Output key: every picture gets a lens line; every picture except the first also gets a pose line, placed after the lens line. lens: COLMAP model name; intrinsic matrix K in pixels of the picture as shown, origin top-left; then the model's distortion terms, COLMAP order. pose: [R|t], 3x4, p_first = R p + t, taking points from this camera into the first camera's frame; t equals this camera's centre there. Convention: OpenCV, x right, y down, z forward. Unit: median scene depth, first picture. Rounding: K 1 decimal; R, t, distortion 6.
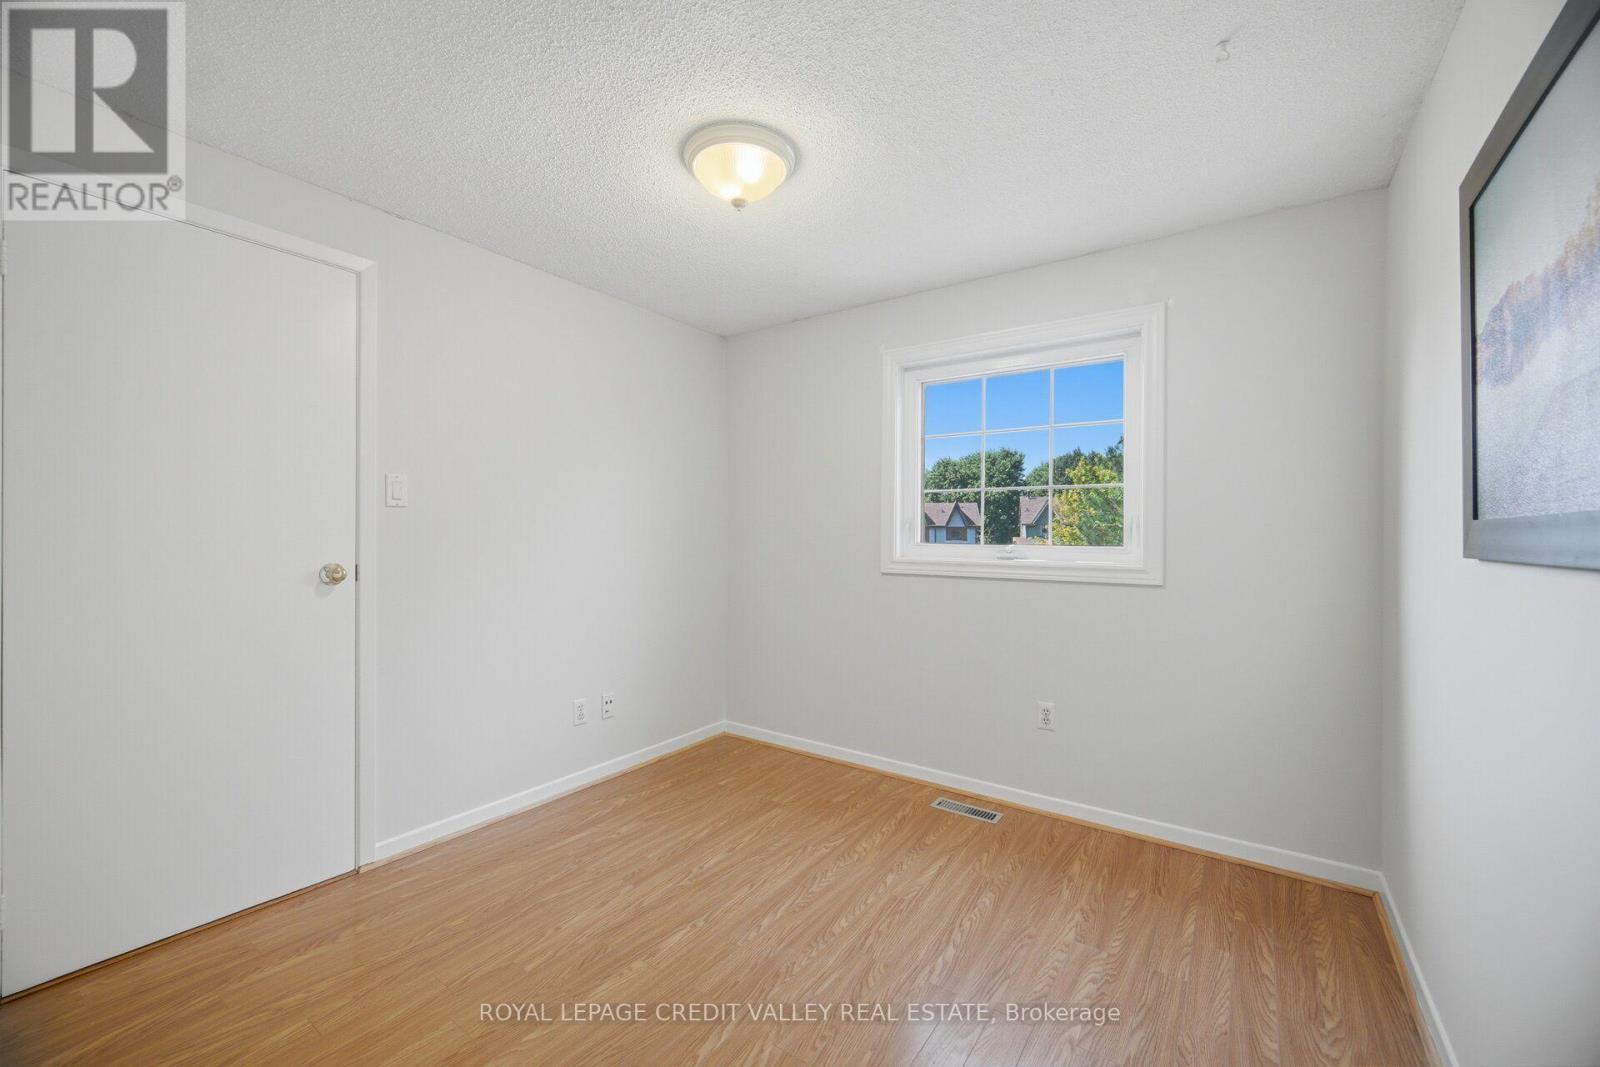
lens RADIAL K [[647.3, 0, 786.3], [0, 647.3, 534.1], [0, 0, 1]] dist [-0.003024, -0.000326]
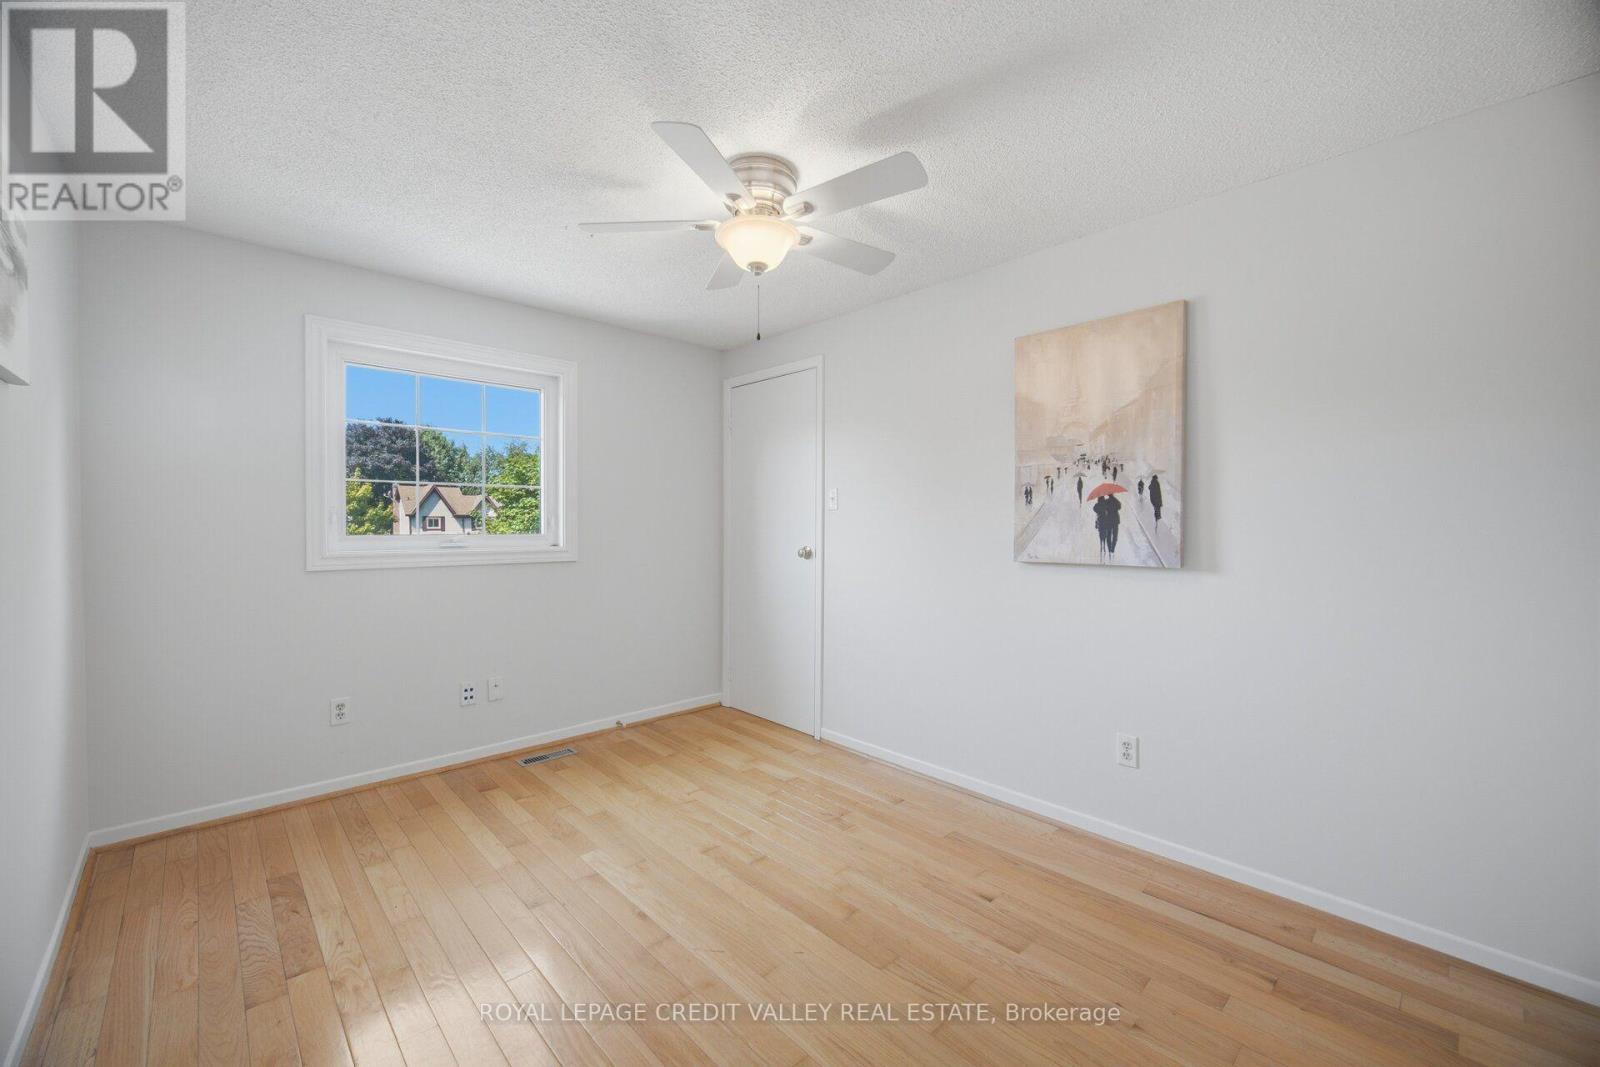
lens RADIAL K [[647.3, 0, 786.3], [0, 647.3, 534.1], [0, 0, 1]] dist [-0.003024, -0.000326]
pose [[0.206138, -0.021987, 0.978276, -0.627225], [0.005939, 0.999757, 0.021218, -0.005483], [-0.978505, 0.001437, 0.206219, 0.206535]]
